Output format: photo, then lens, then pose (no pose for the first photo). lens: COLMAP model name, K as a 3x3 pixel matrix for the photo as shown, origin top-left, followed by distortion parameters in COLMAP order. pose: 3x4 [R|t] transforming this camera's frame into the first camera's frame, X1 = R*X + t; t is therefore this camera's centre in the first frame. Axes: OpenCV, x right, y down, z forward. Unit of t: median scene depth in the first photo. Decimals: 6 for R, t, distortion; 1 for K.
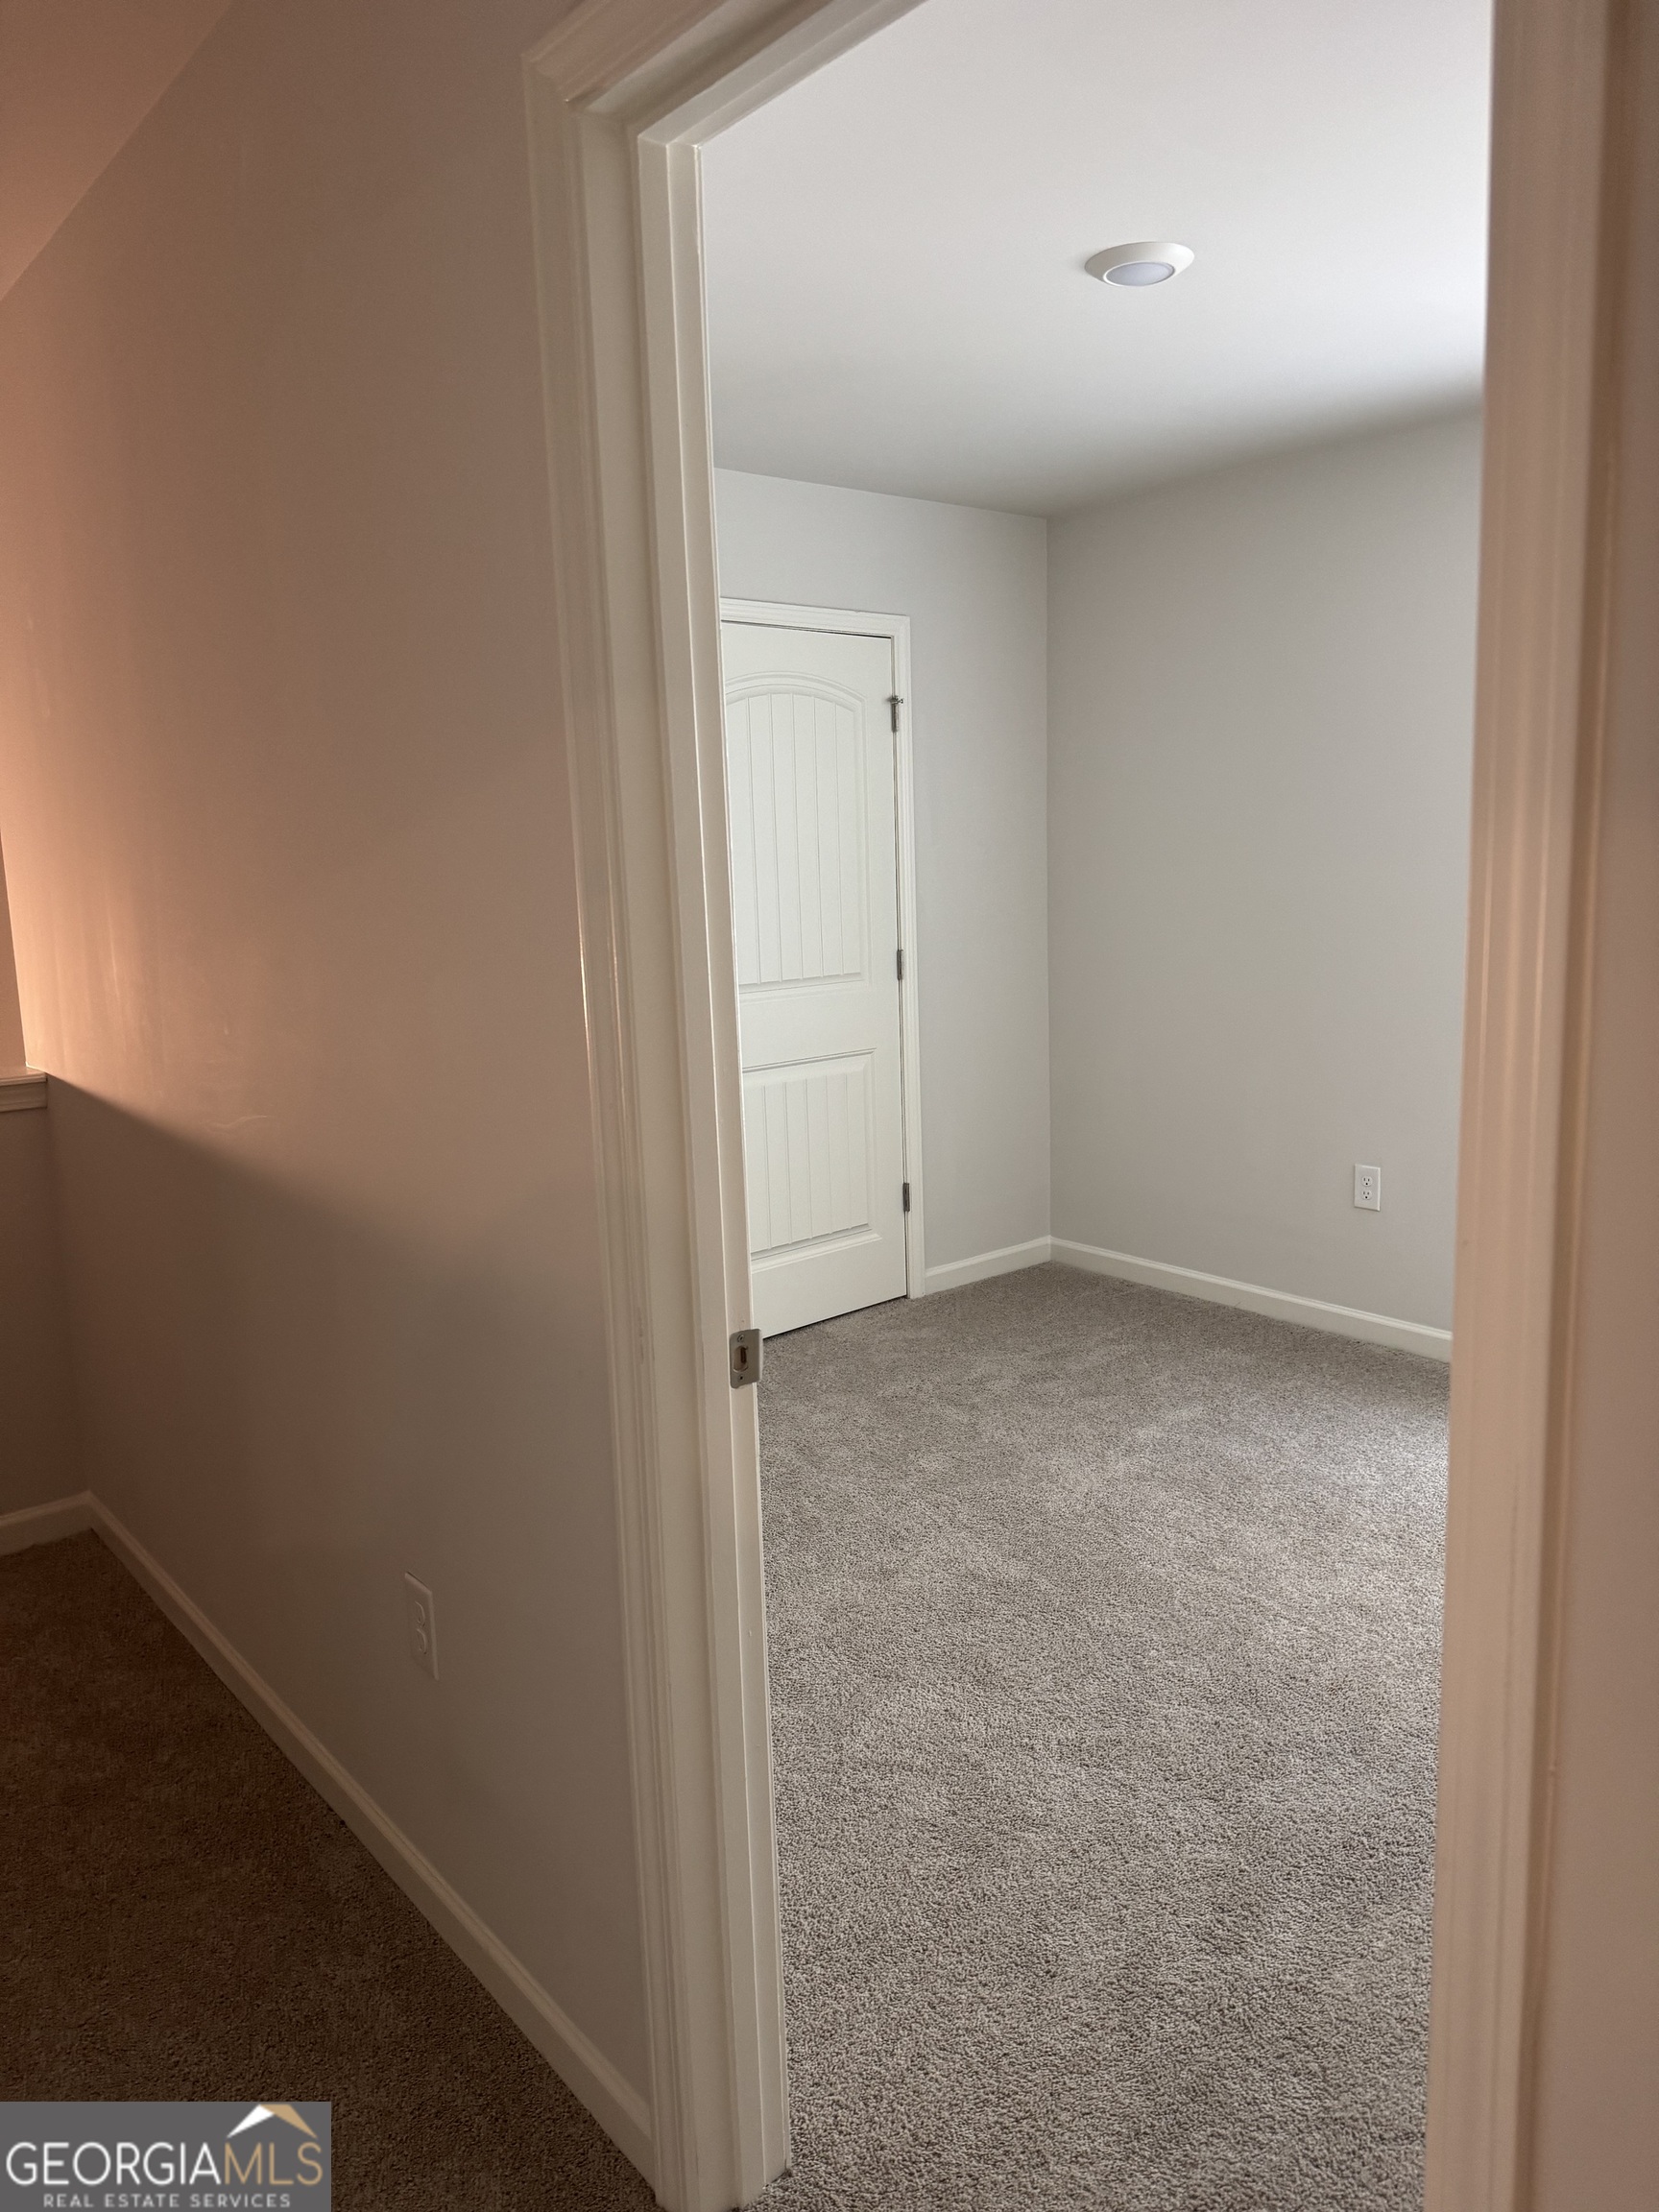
lens RADIAL K [[1452.1, 0, 829.5], [0, 1452.1, 1106.0], [0, 0, 1]] dist [0.096480, -0.144492]
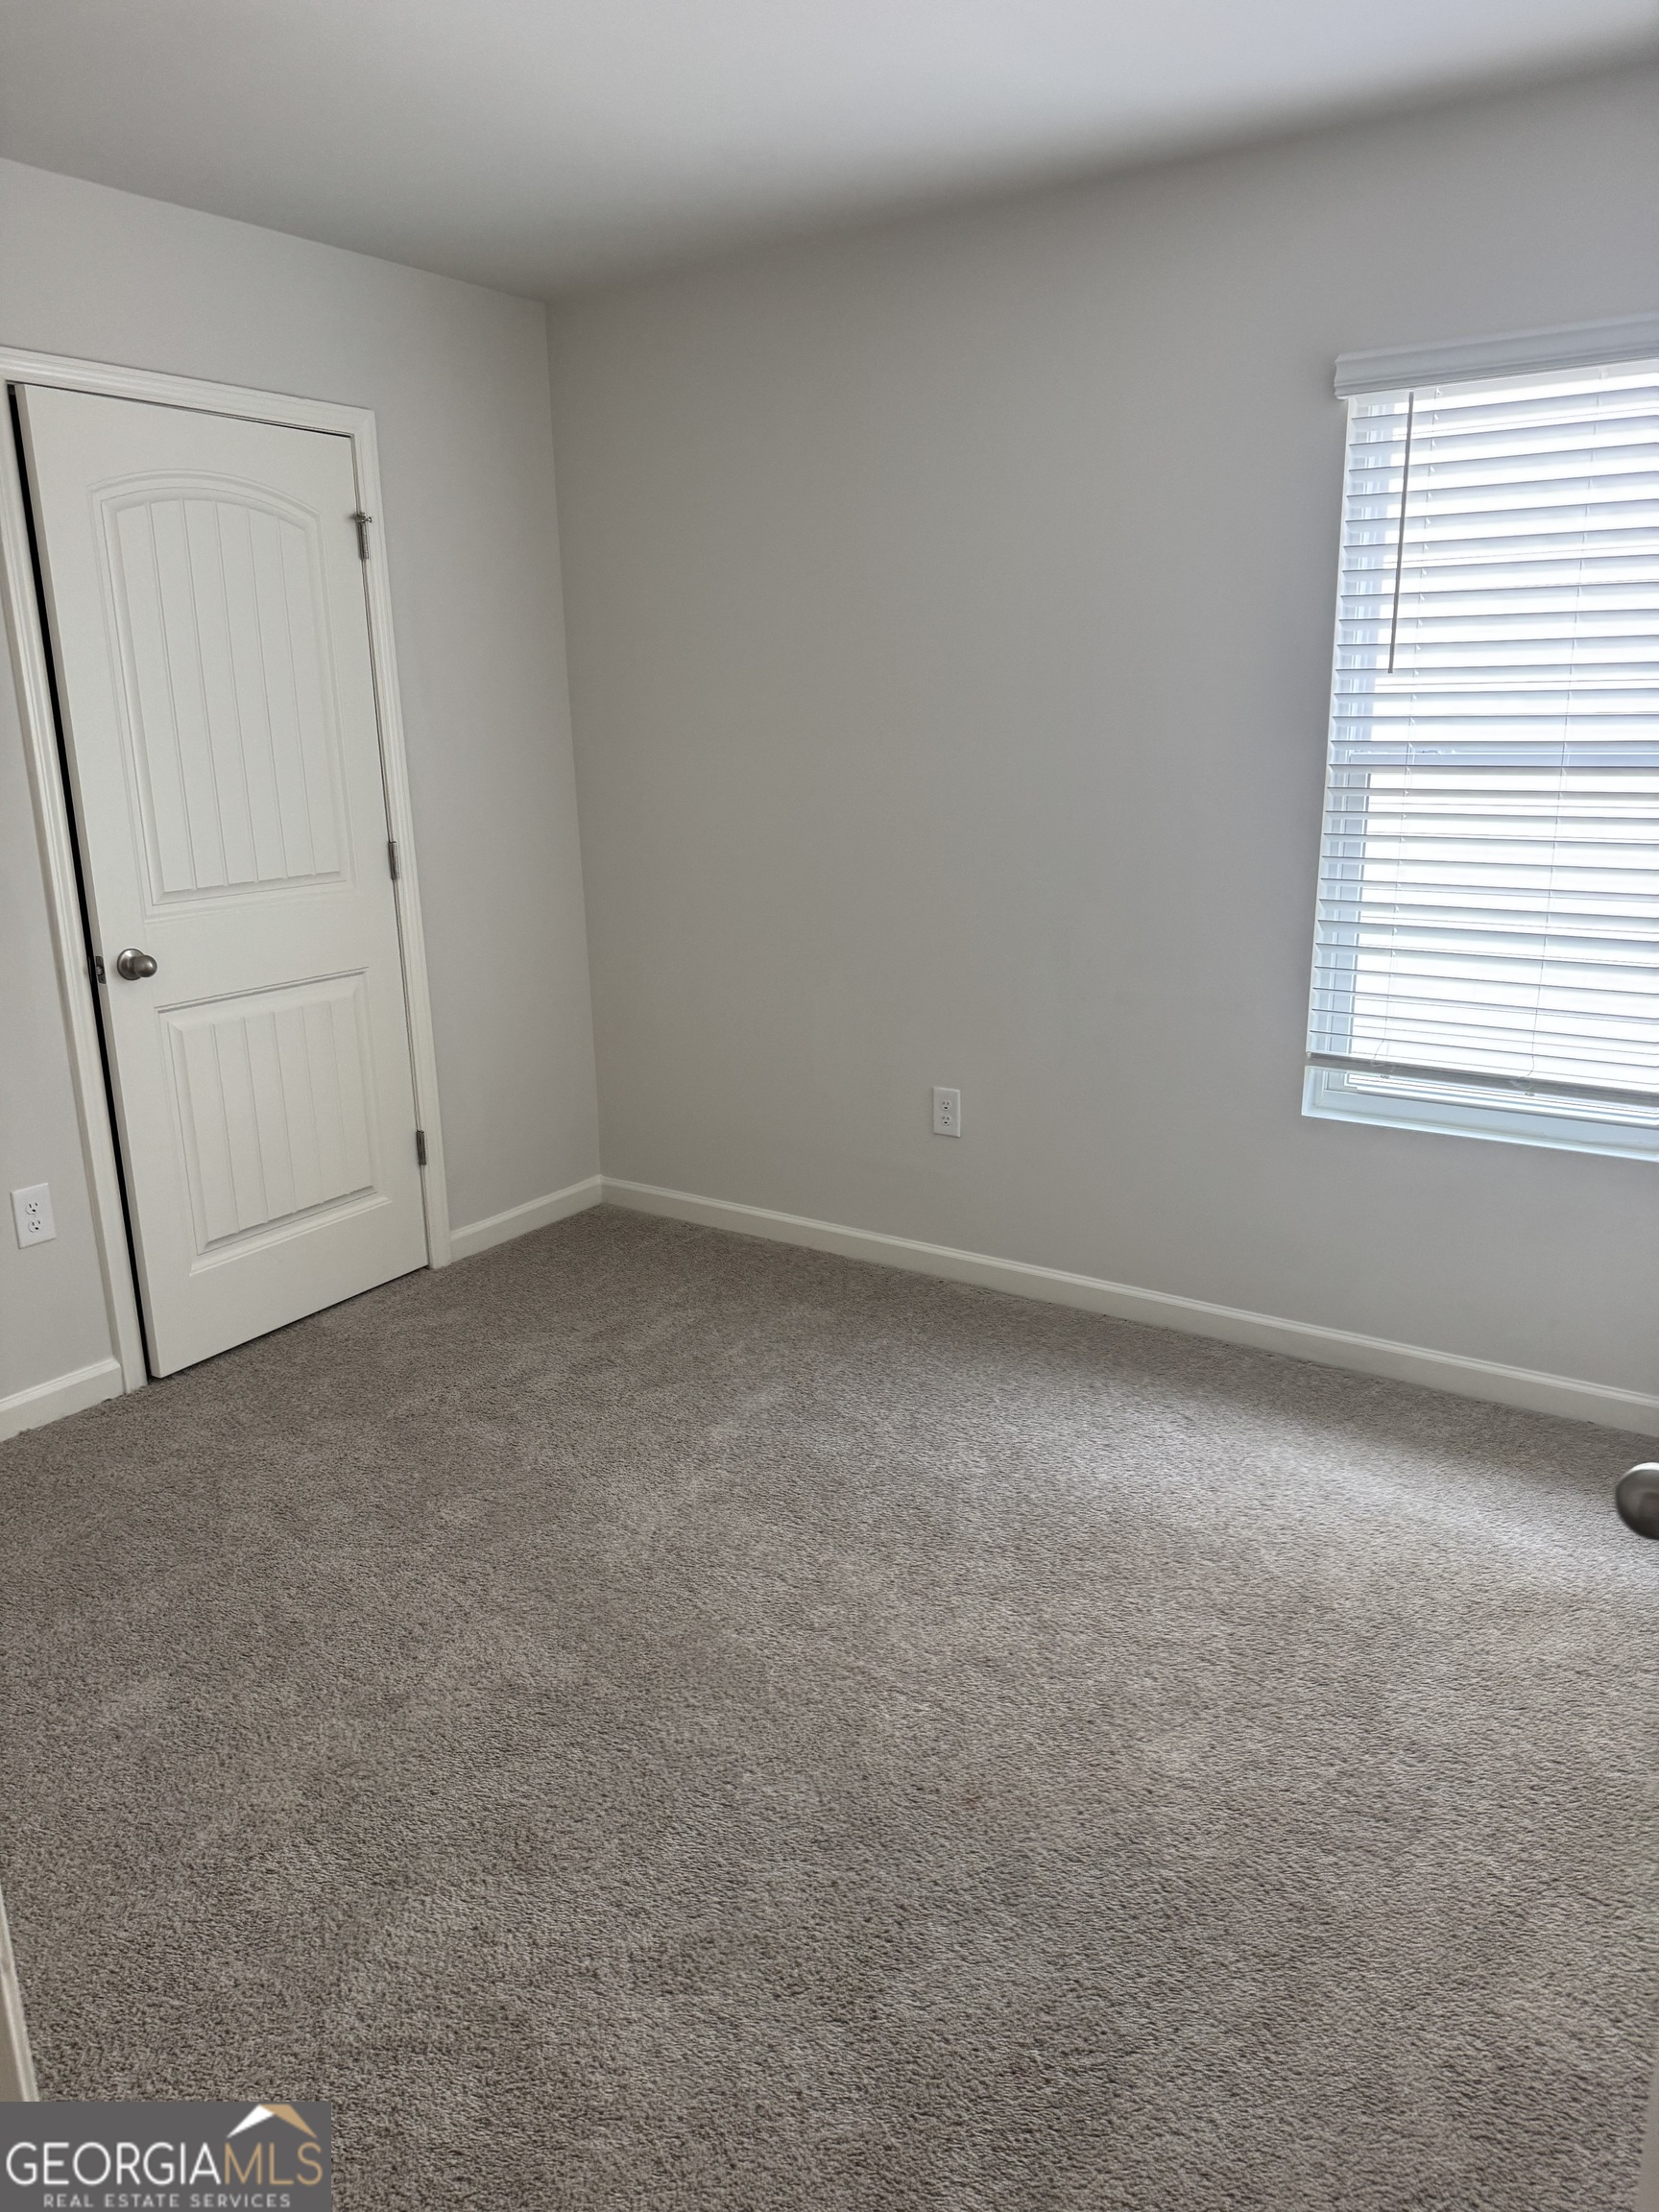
lens RADIAL K [[1452.1, 0, 829.5], [0, 1452.1, 1106.0], [0, 0, 1]] dist [0.096480, -0.144492]
pose [[0.952558, -0.062110, 0.297952, 0.039243], [0.036922, 0.995308, 0.089438, -0.035870], [-0.302109, -0.074194, 0.950382, 0.207334]]
